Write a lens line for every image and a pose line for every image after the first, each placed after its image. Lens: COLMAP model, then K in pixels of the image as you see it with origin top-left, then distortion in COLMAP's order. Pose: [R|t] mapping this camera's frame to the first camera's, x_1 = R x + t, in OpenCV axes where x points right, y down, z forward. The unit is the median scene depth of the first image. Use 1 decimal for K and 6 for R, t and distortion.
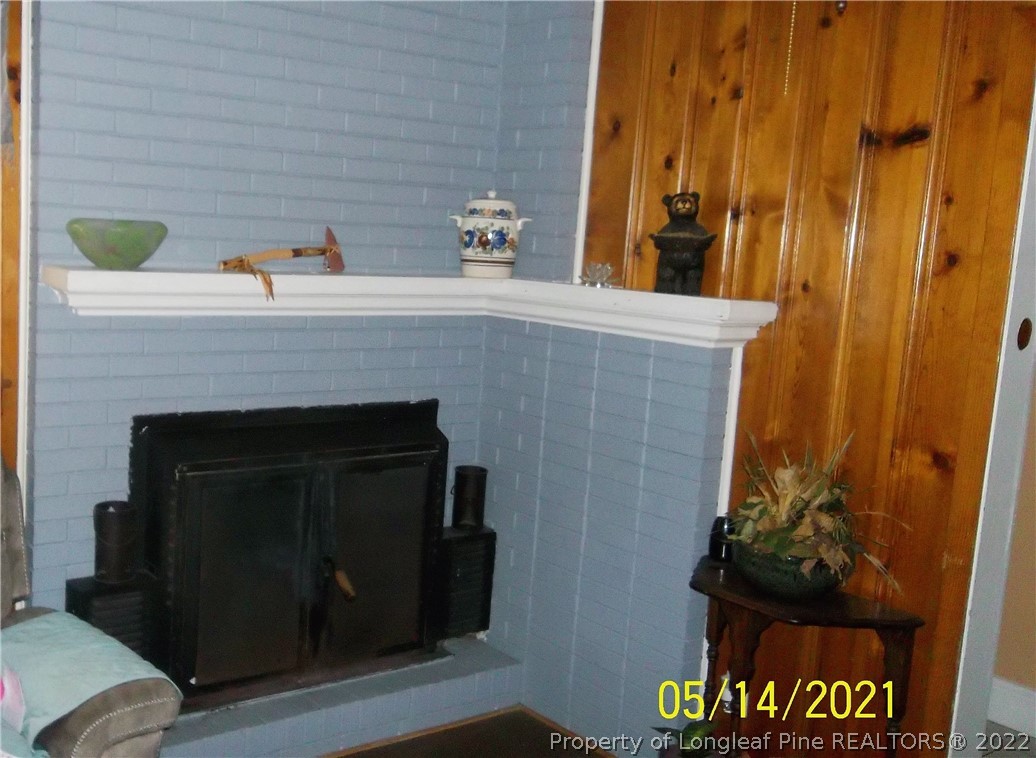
lens RADIAL K [[984.0, 0, 518.0], [0, 984.0, 379.0], [0, 0, 1]] dist [-0.008426, 0.001735]
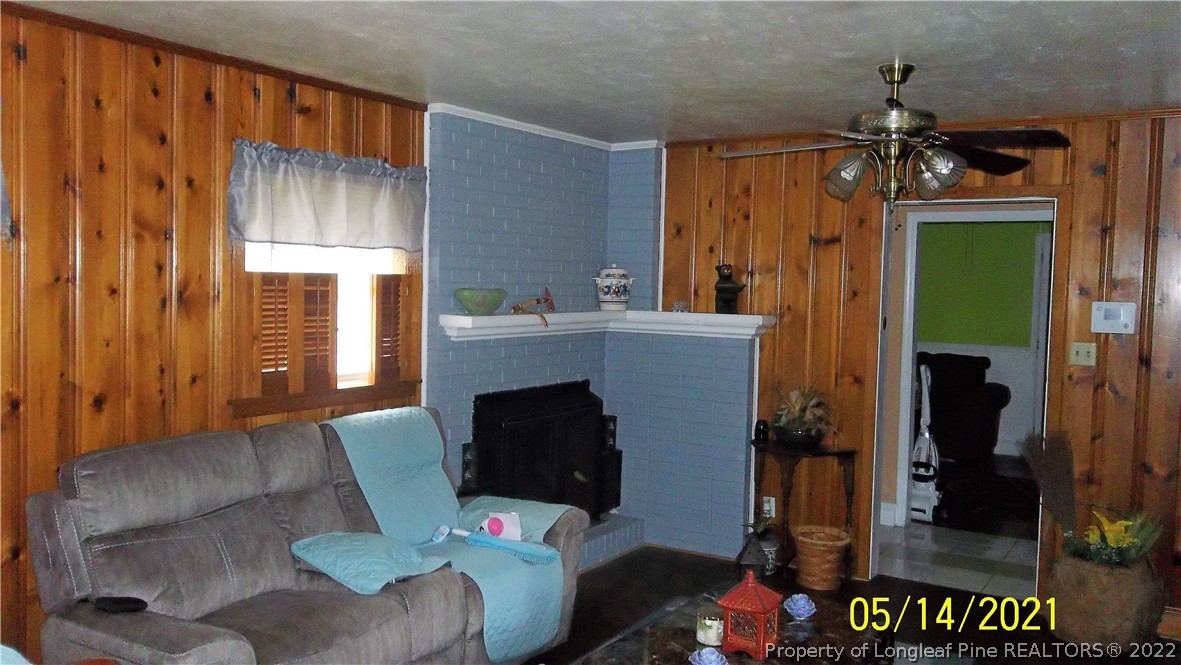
lens RADIAL K [[993.2, 0, 590.5], [0, 993.2, 332.5], [0, 0, 1]] dist [-0.000697, -0.000292]
pose [[0.915464, -0.054327, 0.398715, -0.915036], [0.082518, 0.995133, -0.053870, 0.039374], [-0.393848, 0.082217, 0.915491, -0.768242]]
